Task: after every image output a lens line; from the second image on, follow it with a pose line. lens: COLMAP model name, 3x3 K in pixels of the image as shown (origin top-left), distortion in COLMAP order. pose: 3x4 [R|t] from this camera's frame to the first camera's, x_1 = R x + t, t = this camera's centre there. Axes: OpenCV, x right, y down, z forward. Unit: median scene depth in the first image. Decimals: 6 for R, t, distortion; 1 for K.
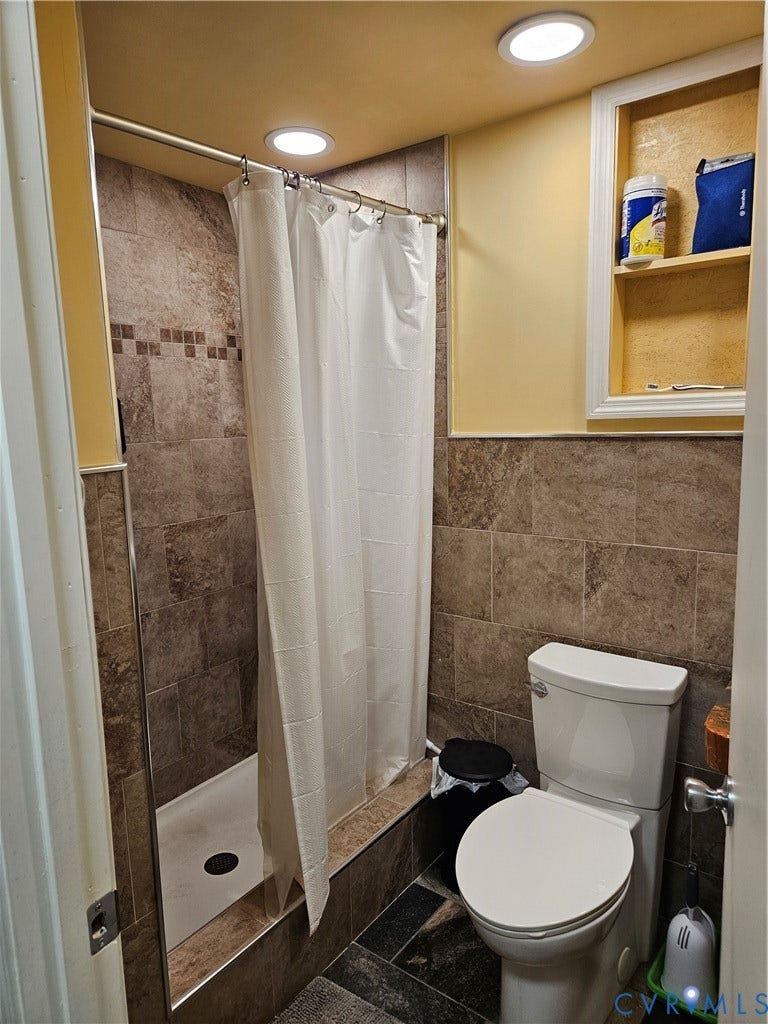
lens RADIAL K [[693.3, 0, 384.2], [0, 693.3, 512.5], [0, 0, 1]] dist [0.033988, -0.004496]
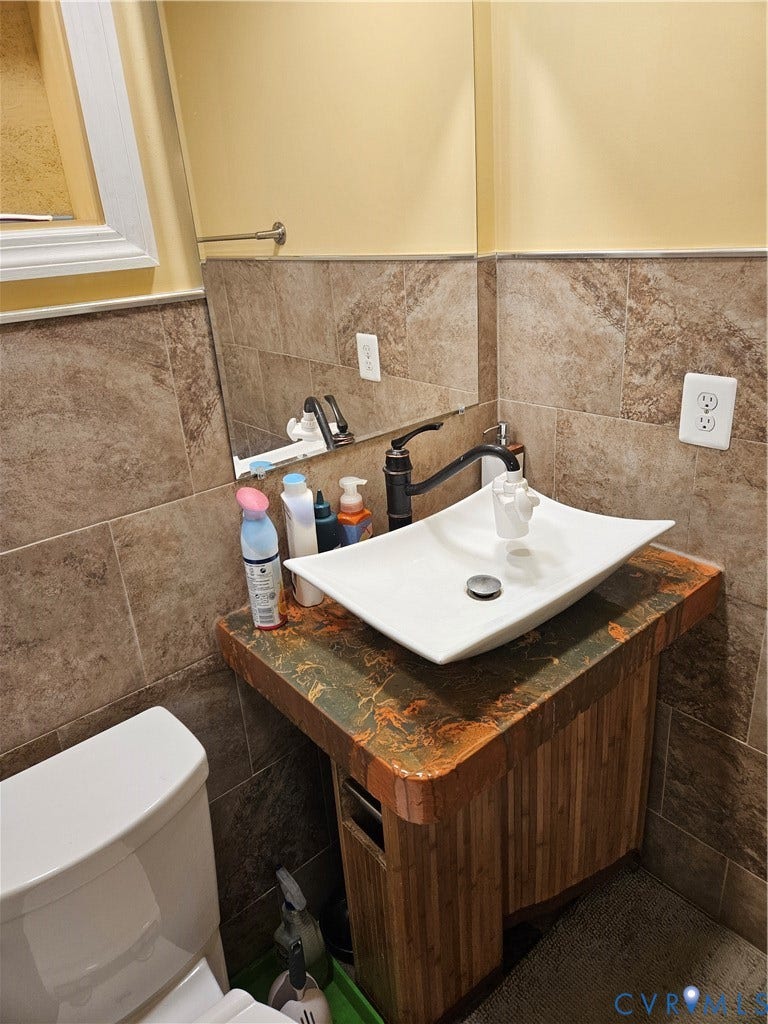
lens RADIAL K [[693.3, 0, 383.8], [0, 693.3, 509.5], [0, 0, 1]] dist [0.033988, -0.004496]
pose [[0.222078, -0.355732, 0.907819, -0.019135], [0.211958, 0.926417, 0.311169, -0.084442], [-0.951712, 0.123316, 0.281137, 0.619240]]
